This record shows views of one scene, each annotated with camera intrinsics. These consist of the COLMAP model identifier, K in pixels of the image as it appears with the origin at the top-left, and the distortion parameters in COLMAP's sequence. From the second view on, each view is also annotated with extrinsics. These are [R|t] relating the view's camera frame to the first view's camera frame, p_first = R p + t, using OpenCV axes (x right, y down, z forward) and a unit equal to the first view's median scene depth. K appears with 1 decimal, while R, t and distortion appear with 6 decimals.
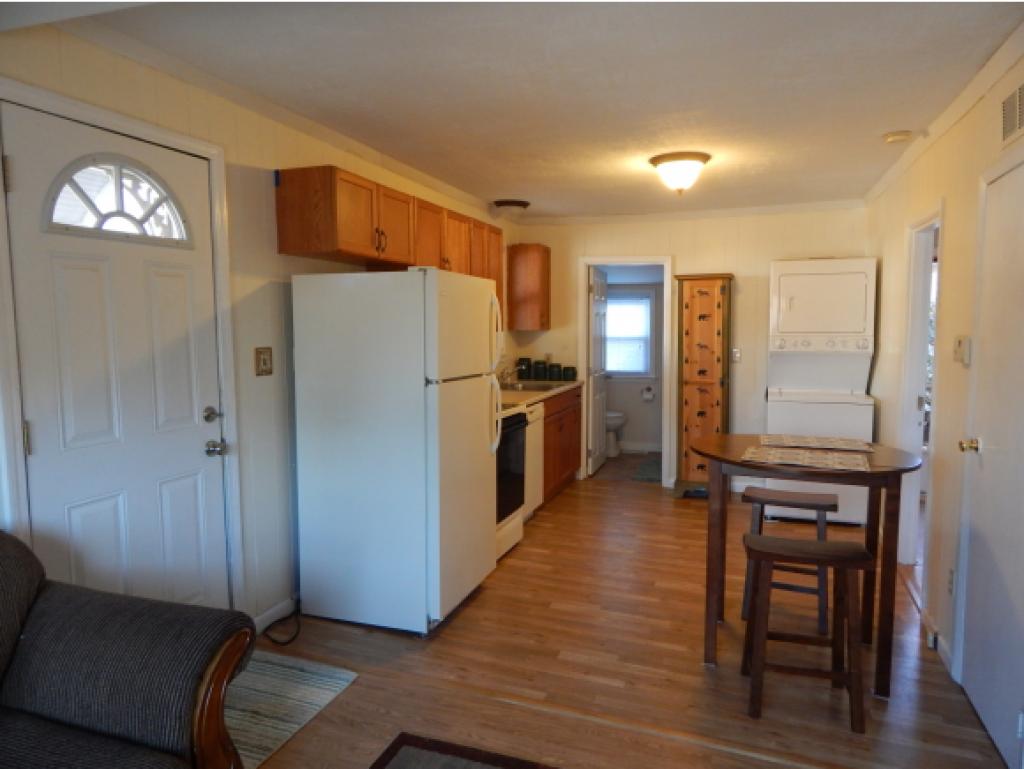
lens RADIAL K [[676.4, 0, 518.4], [0, 676.4, 378.0], [0, 0, 1]] dist [0.010223, -0.012819]
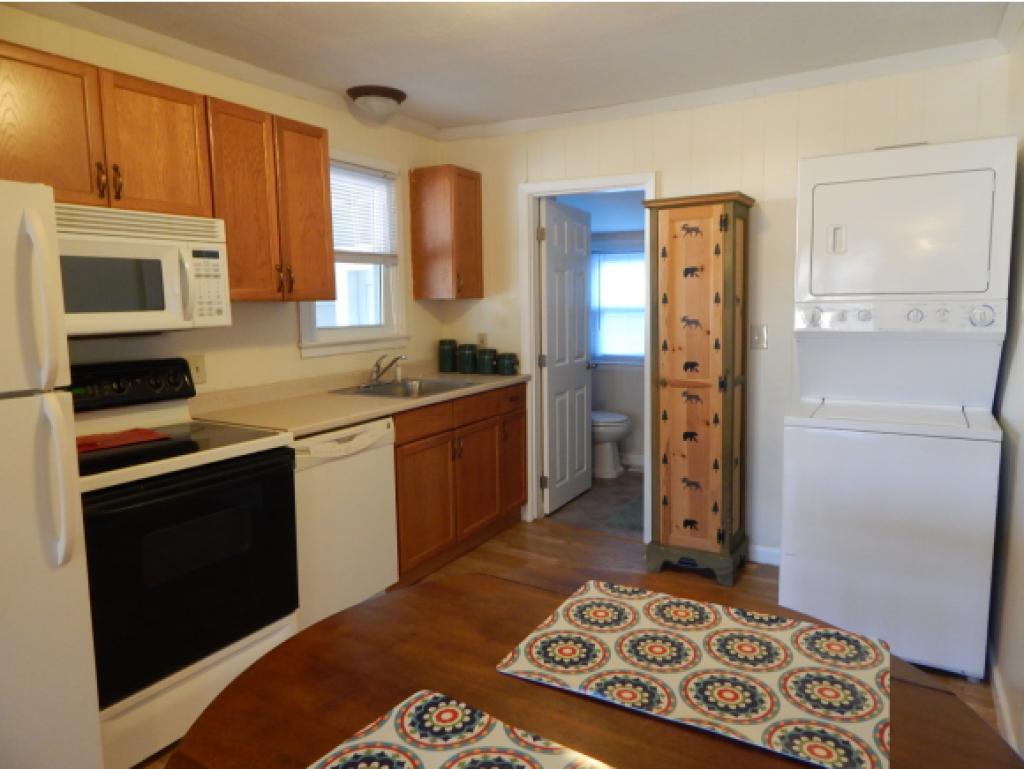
lens RADIAL K [[676.4, 0, 515.5], [0, 676.4, 381.5], [0, 0, 1]] dist [0.010223, -0.012819]
pose [[0.982656, 0.007392, -0.185290, 0.230390], [0.001379, 0.998886, 0.047161, -0.022846], [0.185433, -0.046598, 0.981551, 0.392154]]
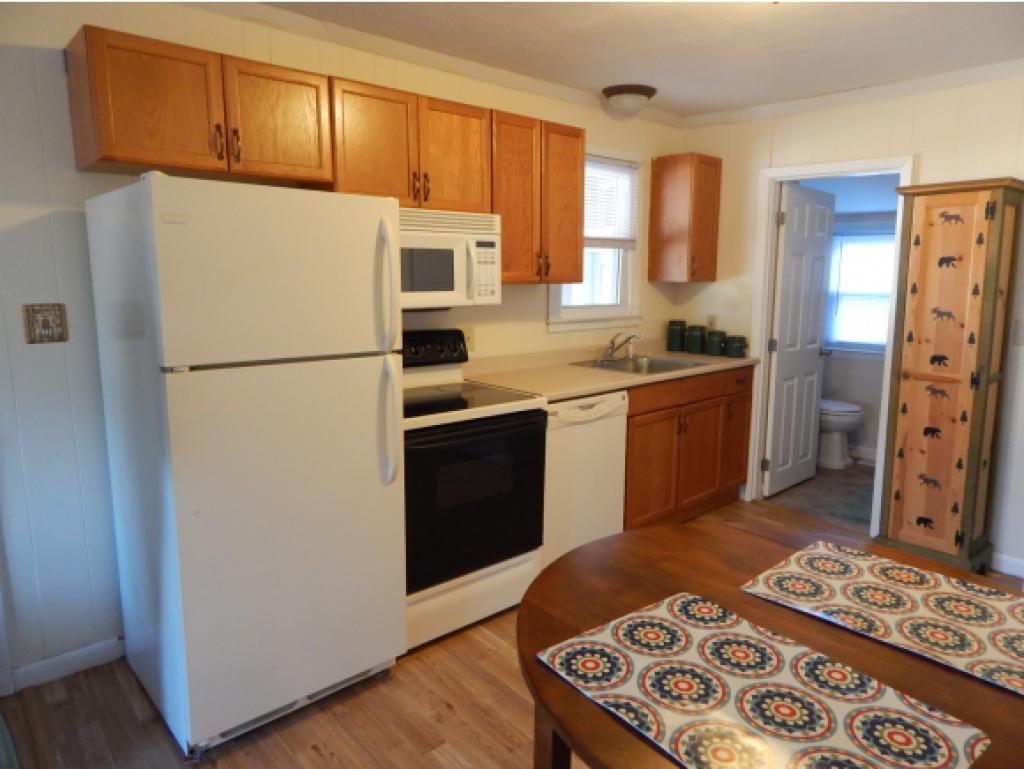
lens RADIAL K [[676.4, 0, 519.4], [0, 676.4, 380.0], [0, 0, 1]] dist [0.010223, -0.012819]
pose [[0.879560, 0.078061, -0.469341, 0.229933], [-0.040856, 0.995197, 0.088955, -0.027447], [0.474031, -0.059066, 0.878525, 0.332953]]
